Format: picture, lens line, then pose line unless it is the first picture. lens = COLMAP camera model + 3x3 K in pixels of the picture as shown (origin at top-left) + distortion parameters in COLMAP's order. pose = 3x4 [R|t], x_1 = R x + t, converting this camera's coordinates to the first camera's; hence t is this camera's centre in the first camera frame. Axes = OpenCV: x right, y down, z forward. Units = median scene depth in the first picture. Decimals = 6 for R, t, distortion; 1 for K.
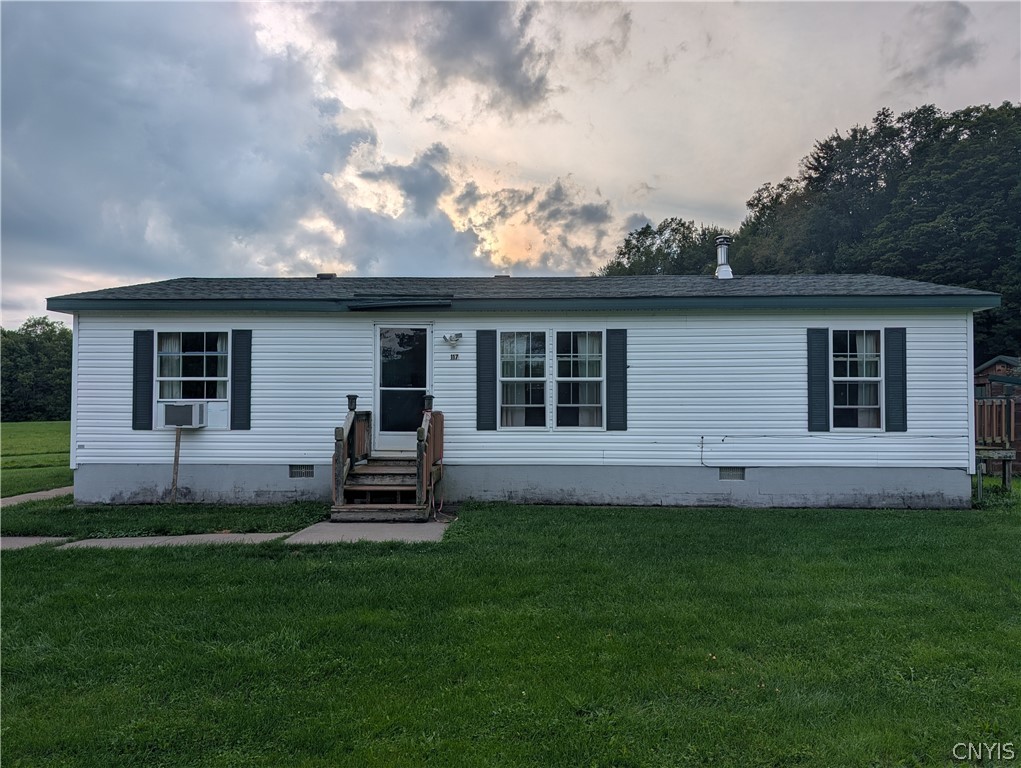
lens RADIAL K [[737.0, 0, 510.5], [0, 737.0, 384.0], [0, 0, 1]] dist [0.086281, -0.187788]
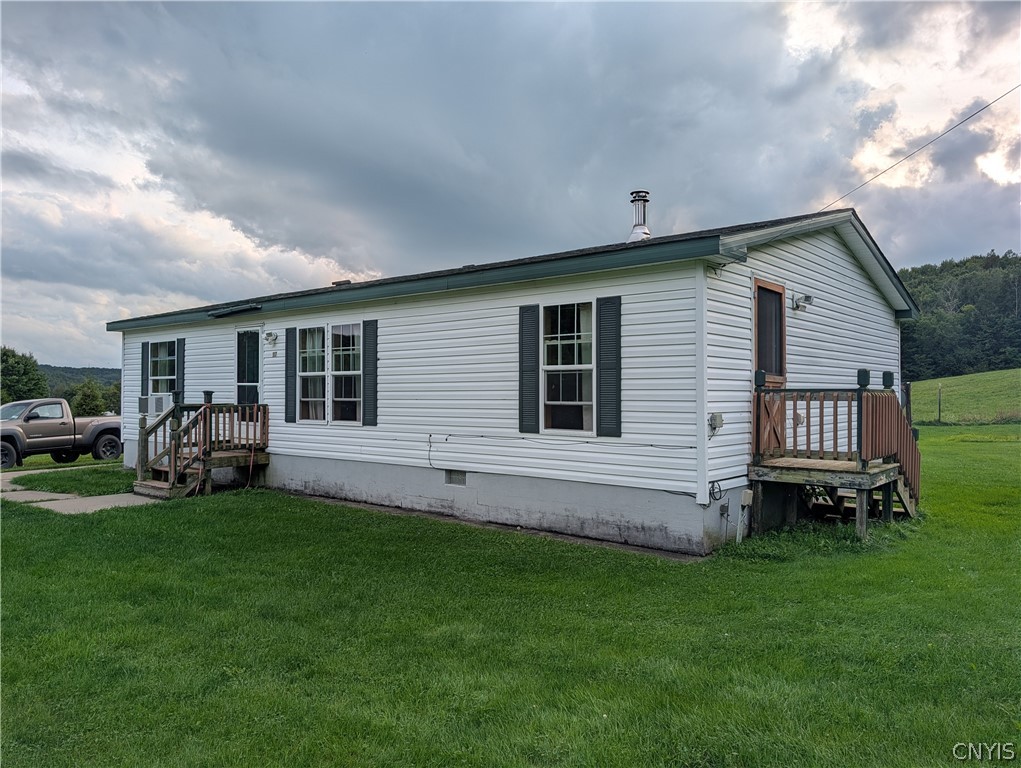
lens RADIAL K [[737.0, 0, 510.5], [0, 737.0, 384.0], [0, 0, 1]] dist [0.086281, -0.187788]
pose [[0.790626, -0.008017, -0.612247, 0.878801], [0.022220, 0.999631, 0.015604, -0.002517], [0.611897, -0.025941, 0.790512, 0.352380]]
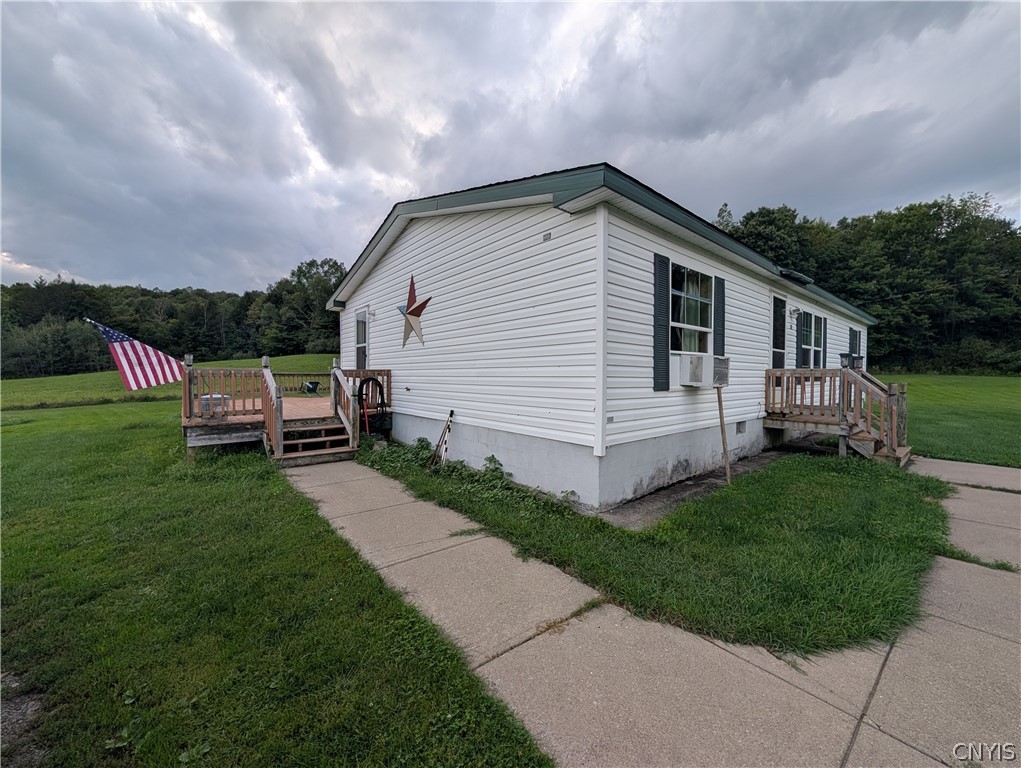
lens RADIAL K [[393.5, 0, 510.5], [0, 393.5, 384.0], [0, 0, 1]] dist [0.000412, 0.000092]
pose [[0.741838, -0.012889, 0.670455, -0.891967], [-0.025165, 0.998576, 0.047041, 0.040785], [-0.670106, -0.051769, 0.740458, 0.831267]]
